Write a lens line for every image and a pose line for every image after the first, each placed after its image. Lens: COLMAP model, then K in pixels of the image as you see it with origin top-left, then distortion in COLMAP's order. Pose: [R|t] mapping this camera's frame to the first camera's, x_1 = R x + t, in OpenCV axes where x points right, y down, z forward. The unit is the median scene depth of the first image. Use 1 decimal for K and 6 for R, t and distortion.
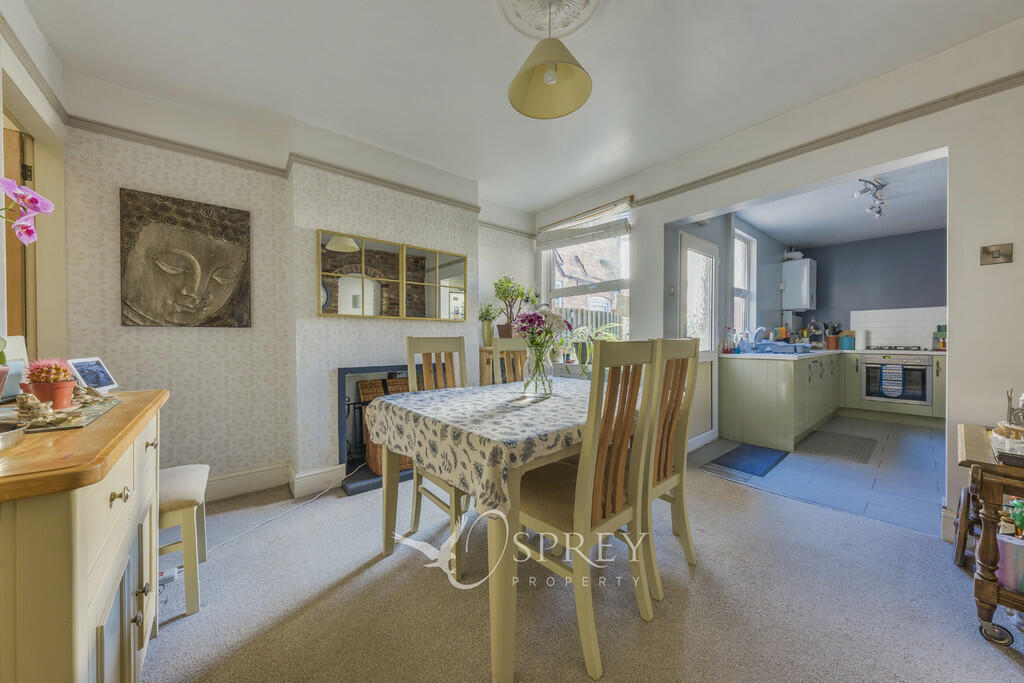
lens RADIAL K [[346.9, 0, 512.0], [0, 346.9, 341.5], [0, 0, 1]] dist [0.001413, 0.000085]
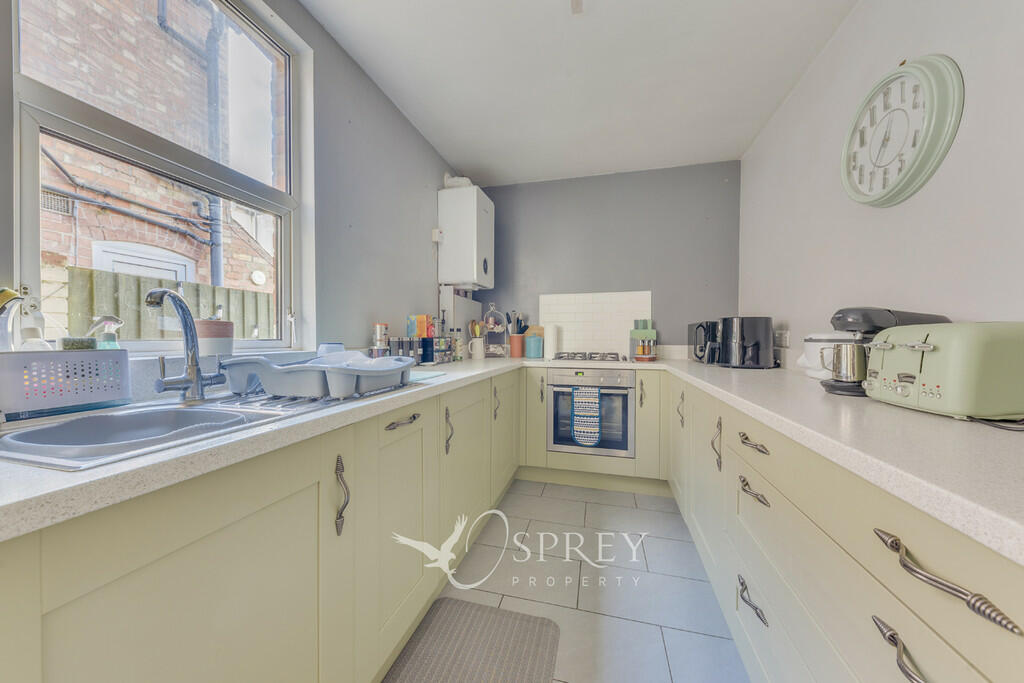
lens RADIAL K [[346.9, 0, 512.0], [0, 346.9, 341.5], [0, 0, 1]] dist [0.001413, 0.000085]
pose [[0.819030, 0.001208, 0.573749, 0.593286], [-0.000071, 0.999998, -0.002004, -0.004122], [-0.573750, 0.001600, 0.819029, 0.536766]]
